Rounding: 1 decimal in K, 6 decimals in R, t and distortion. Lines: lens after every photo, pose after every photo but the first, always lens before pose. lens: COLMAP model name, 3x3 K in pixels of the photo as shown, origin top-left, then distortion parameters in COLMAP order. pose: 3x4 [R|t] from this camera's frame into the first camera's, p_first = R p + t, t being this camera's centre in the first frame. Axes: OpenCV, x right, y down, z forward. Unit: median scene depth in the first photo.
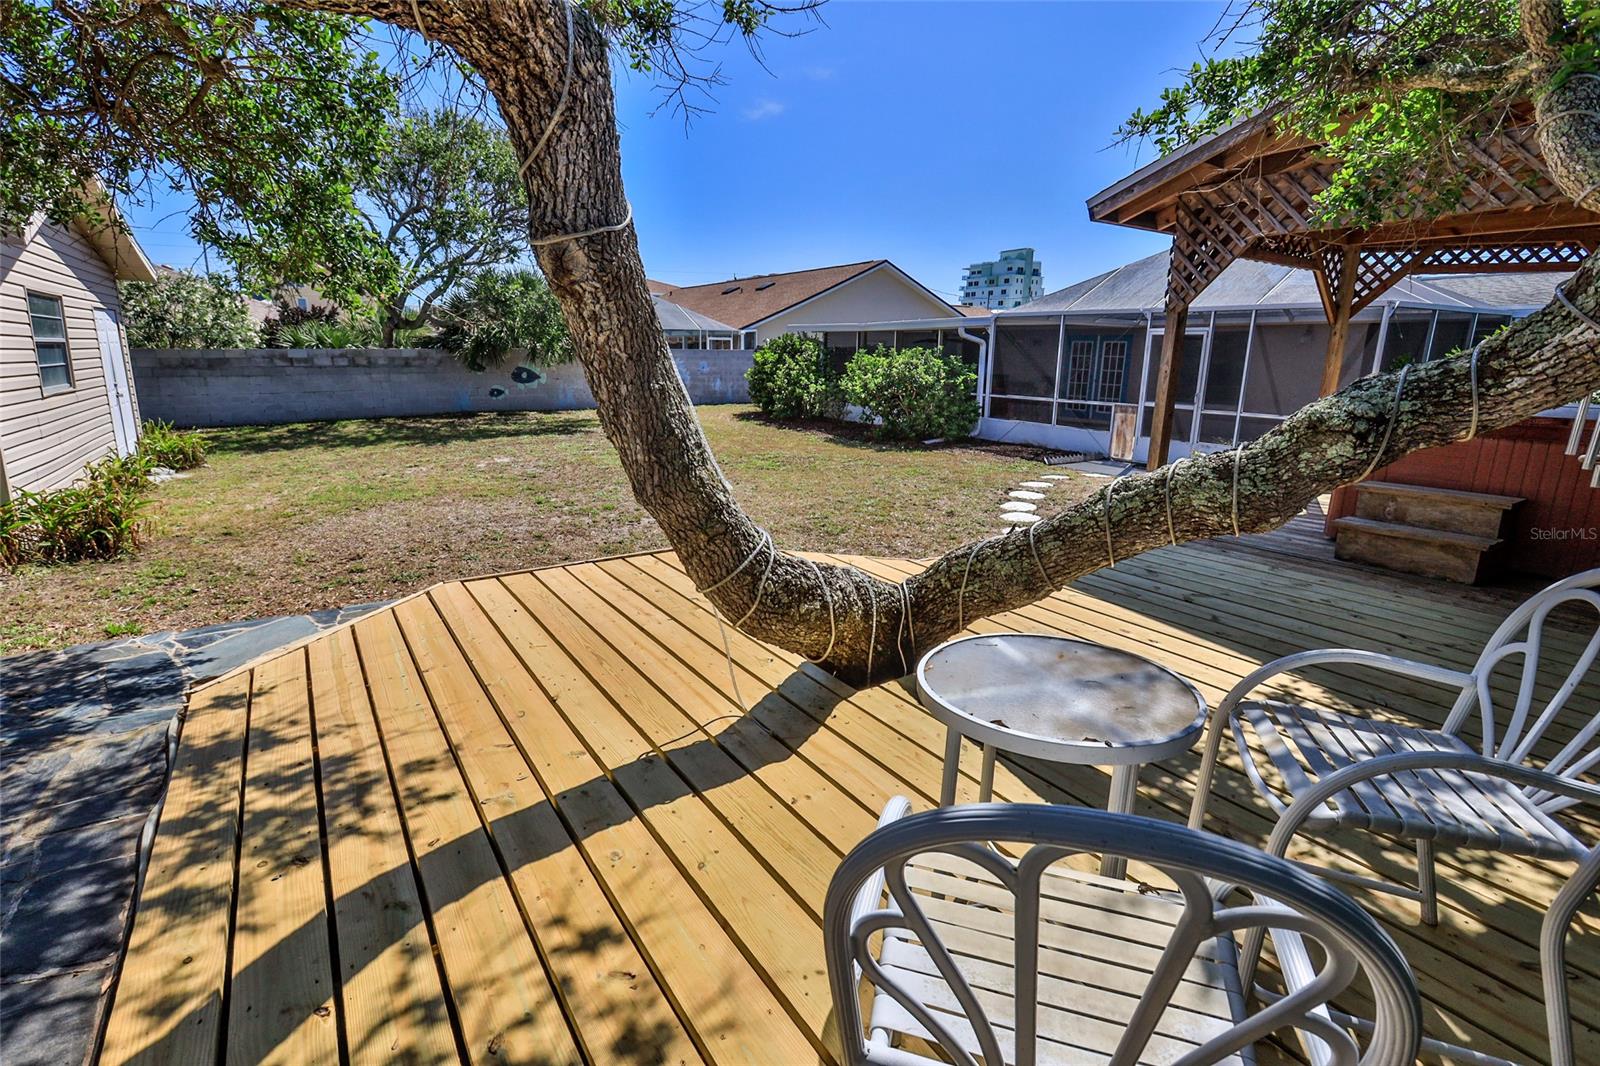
lens RADIAL K [[744.4, 0, 795.0], [0, 744.4, 535.1], [0, 0, 1]] dist [-0.012932, 0.000579]
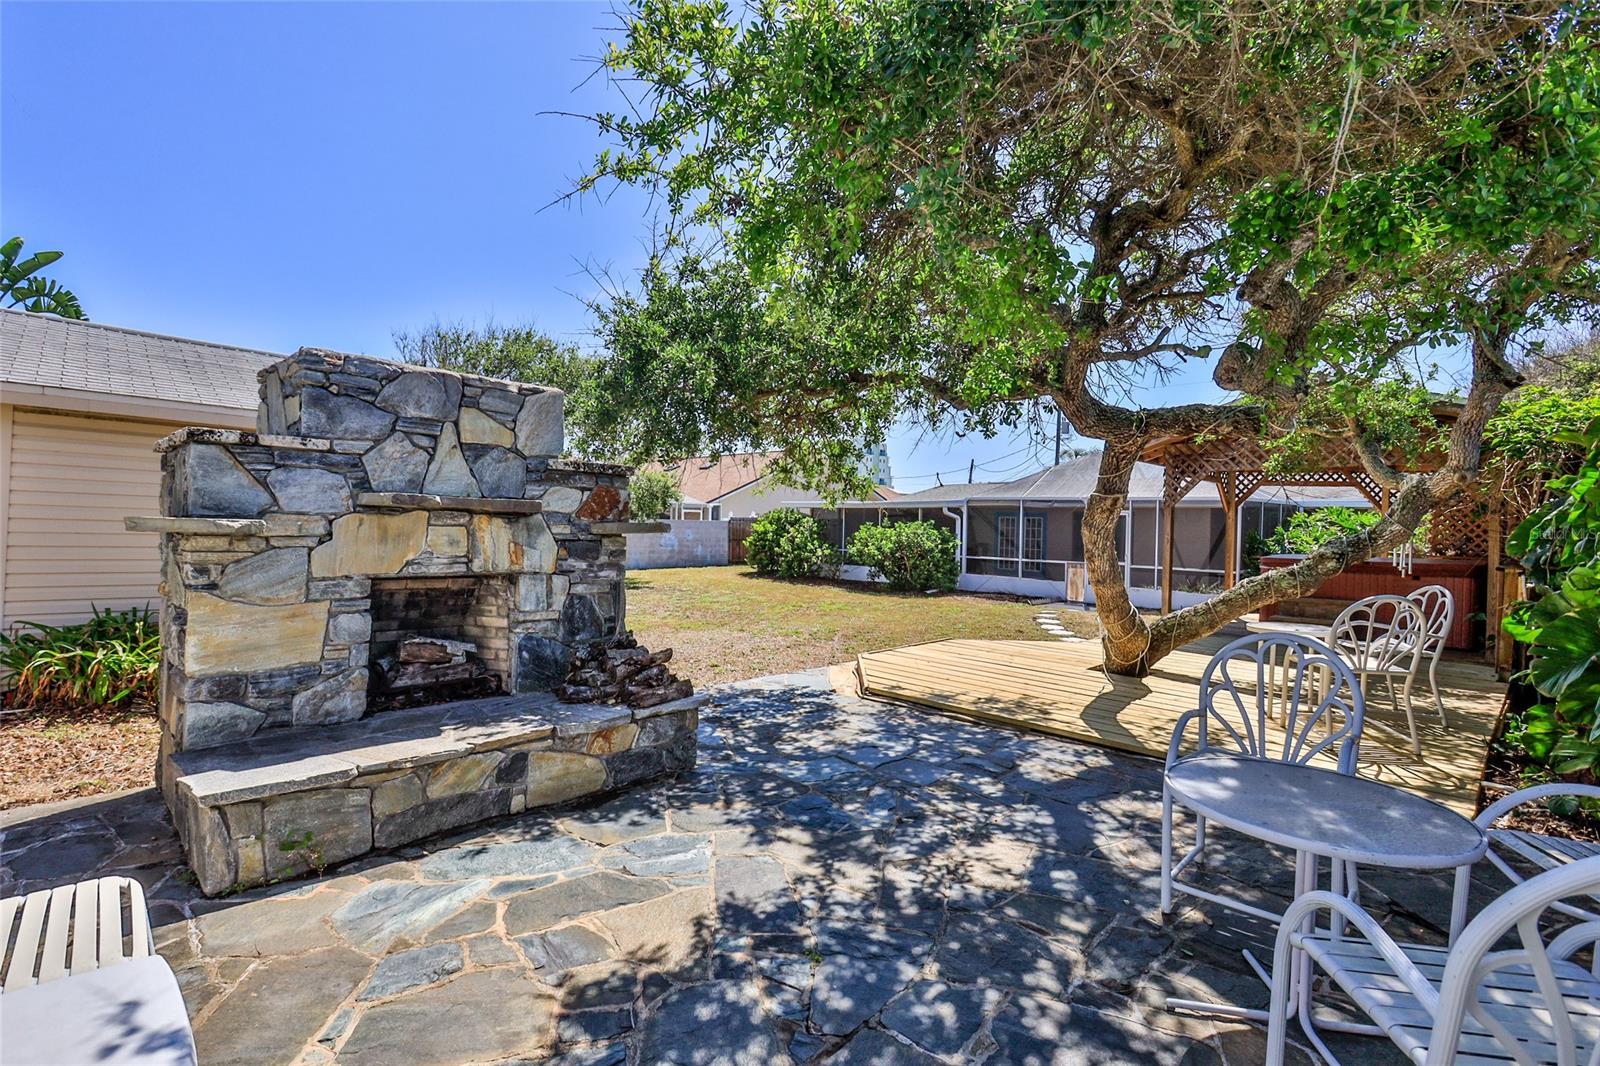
lens RADIAL K [[744.4, 0, 791.4], [0, 744.4, 527.3], [0, 0, 1]] dist [-0.012932, 0.000579]
pose [[0.980858, 0.007888, 0.194565, -0.311735], [0.037241, 0.973137, -0.227194, 0.053002], [-0.191130, 0.230091, 0.954216, -0.229958]]
